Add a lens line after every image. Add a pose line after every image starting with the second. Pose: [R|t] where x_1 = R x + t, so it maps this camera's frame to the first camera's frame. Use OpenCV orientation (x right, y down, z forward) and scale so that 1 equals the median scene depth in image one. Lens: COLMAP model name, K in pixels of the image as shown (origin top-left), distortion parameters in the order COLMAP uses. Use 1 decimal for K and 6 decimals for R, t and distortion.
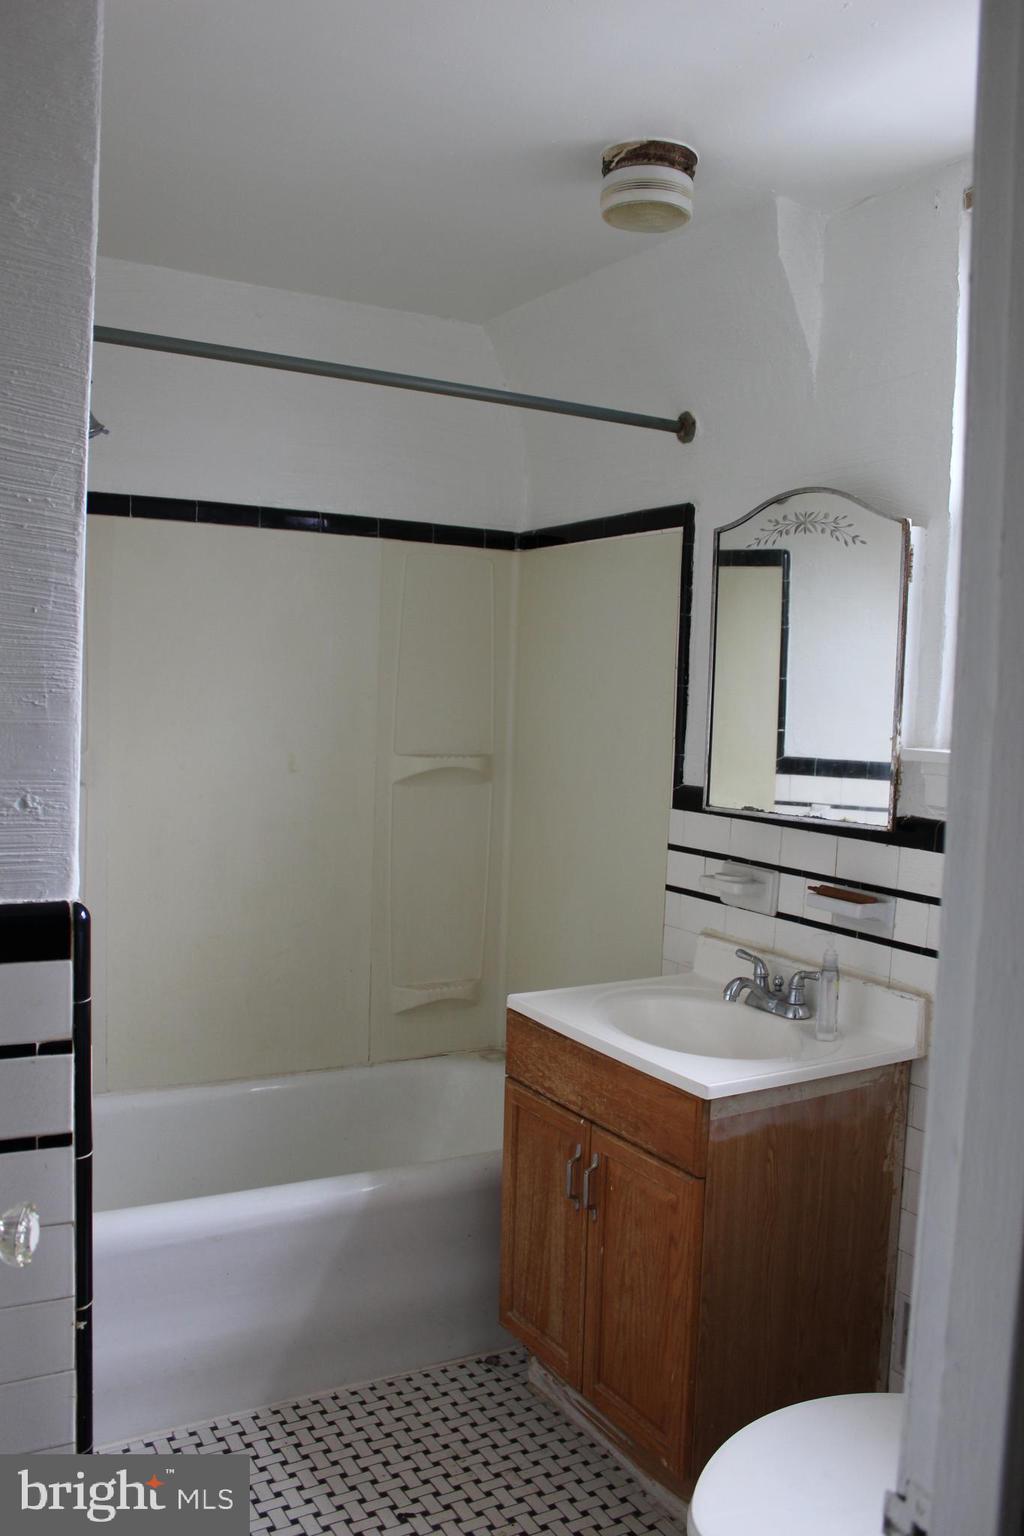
lens RADIAL K [[1283.7, 0, 512.0], [0, 1283.7, 768.0], [0, 0, 1]] dist [-0.165886, 0.153322]
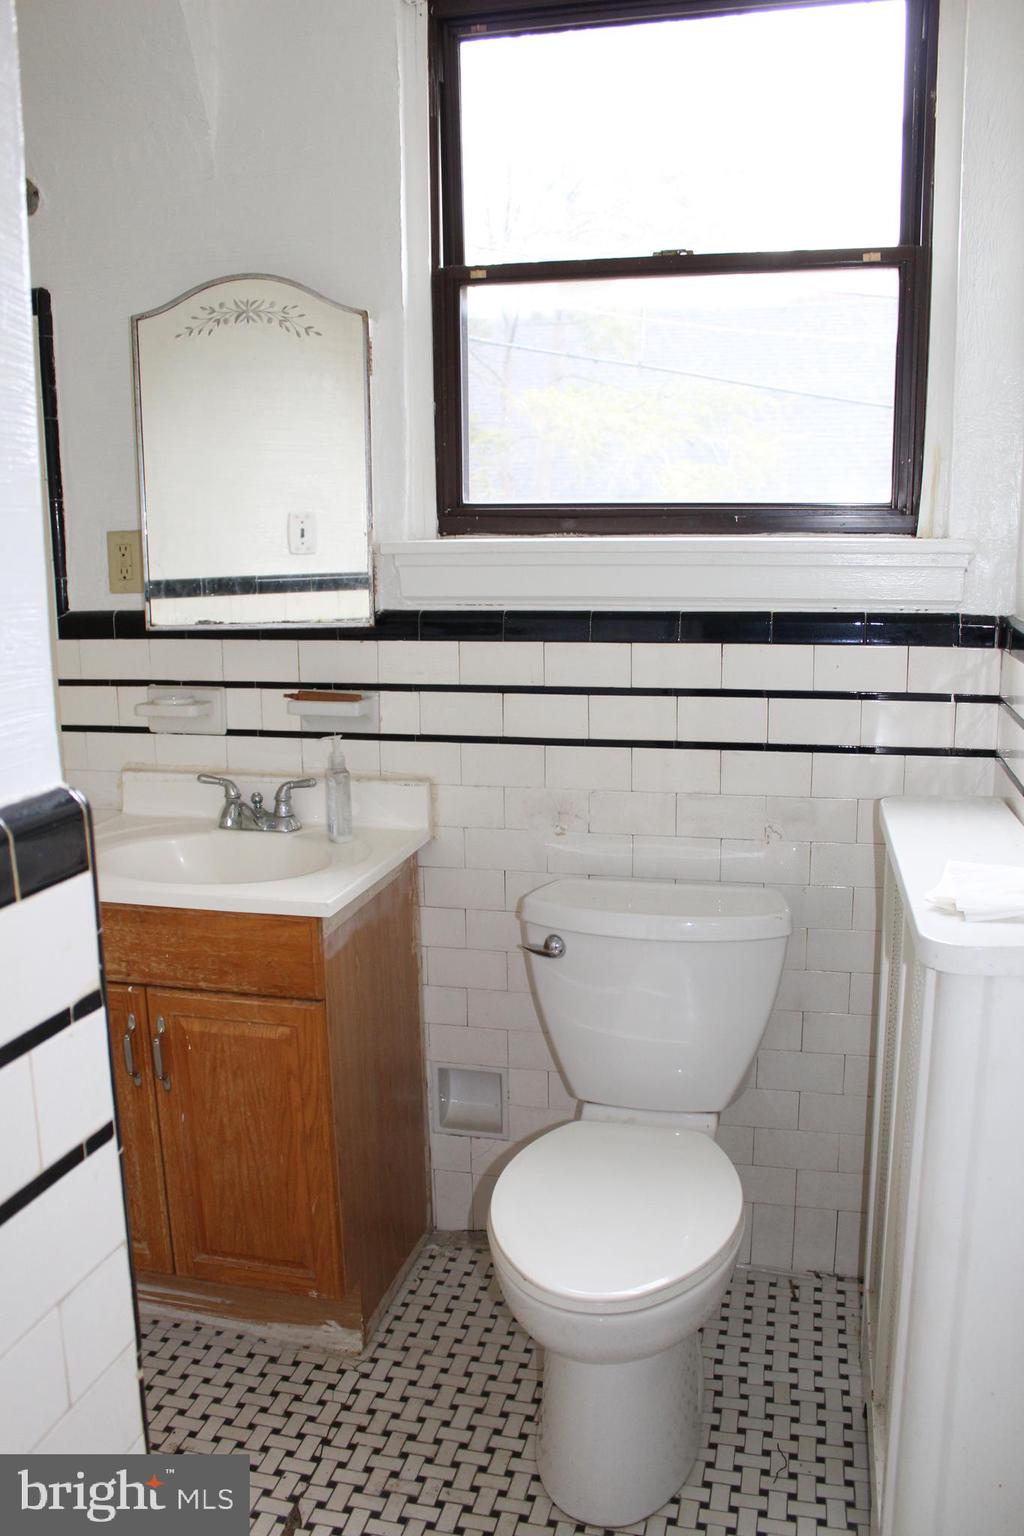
lens RADIAL K [[1283.7, 0, 512.0], [0, 1283.7, 768.0], [0, 0, 1]] dist [-0.165886, 0.153322]
pose [[0.704026, -0.174444, 0.688416, -0.342092], [0.084460, 0.983049, 0.162729, 0.004625], [-0.705134, -0.056422, 0.706826, 0.194834]]
